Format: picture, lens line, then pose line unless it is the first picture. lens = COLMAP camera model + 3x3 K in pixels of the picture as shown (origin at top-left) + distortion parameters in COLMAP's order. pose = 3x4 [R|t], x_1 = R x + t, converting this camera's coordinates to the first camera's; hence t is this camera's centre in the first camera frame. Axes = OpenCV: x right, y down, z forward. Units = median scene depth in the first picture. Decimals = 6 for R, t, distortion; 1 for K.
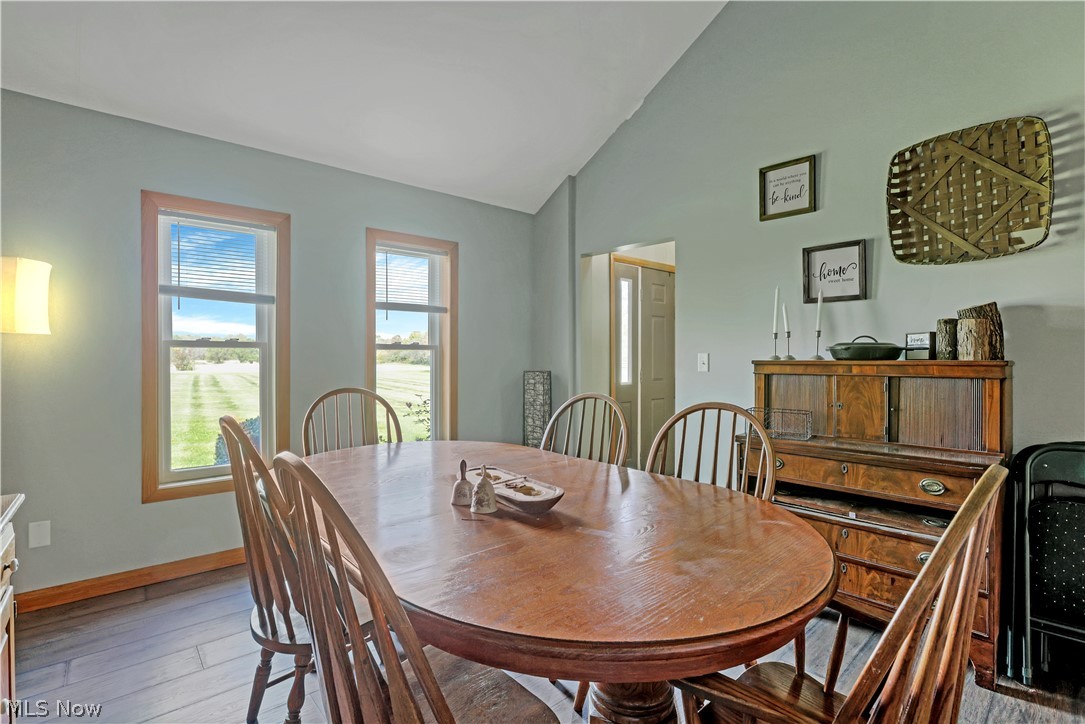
lens RADIAL K [[504.5, 0, 536.7], [0, 504.5, 356.1], [0, 0, 1]] dist [-0.053691, 0.018015]
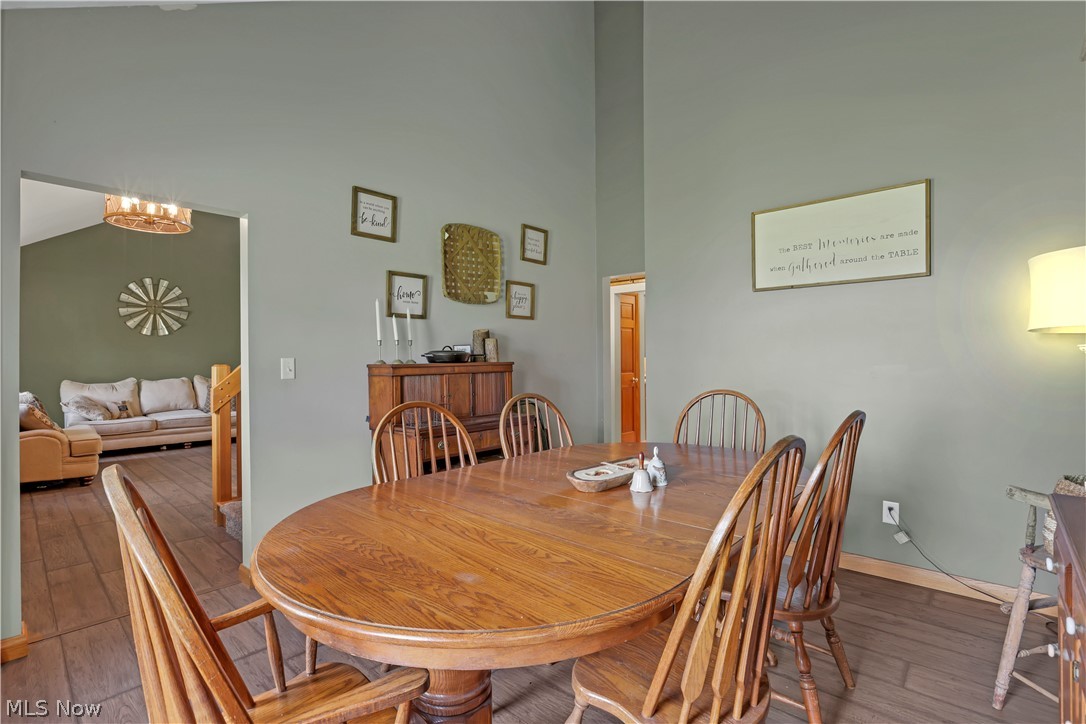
lens RADIAL K [[505.0, 0, 532.4], [0, 505.0, 357.7], [0, 0, 1]] dist [-0.053691, 0.018015]
pose [[-0.091326, 0.004316, 0.995812, -0.733968], [0.005178, 0.999979, -0.003859, 0.000466], [-0.995808, 0.004804, -0.091347, 0.799120]]
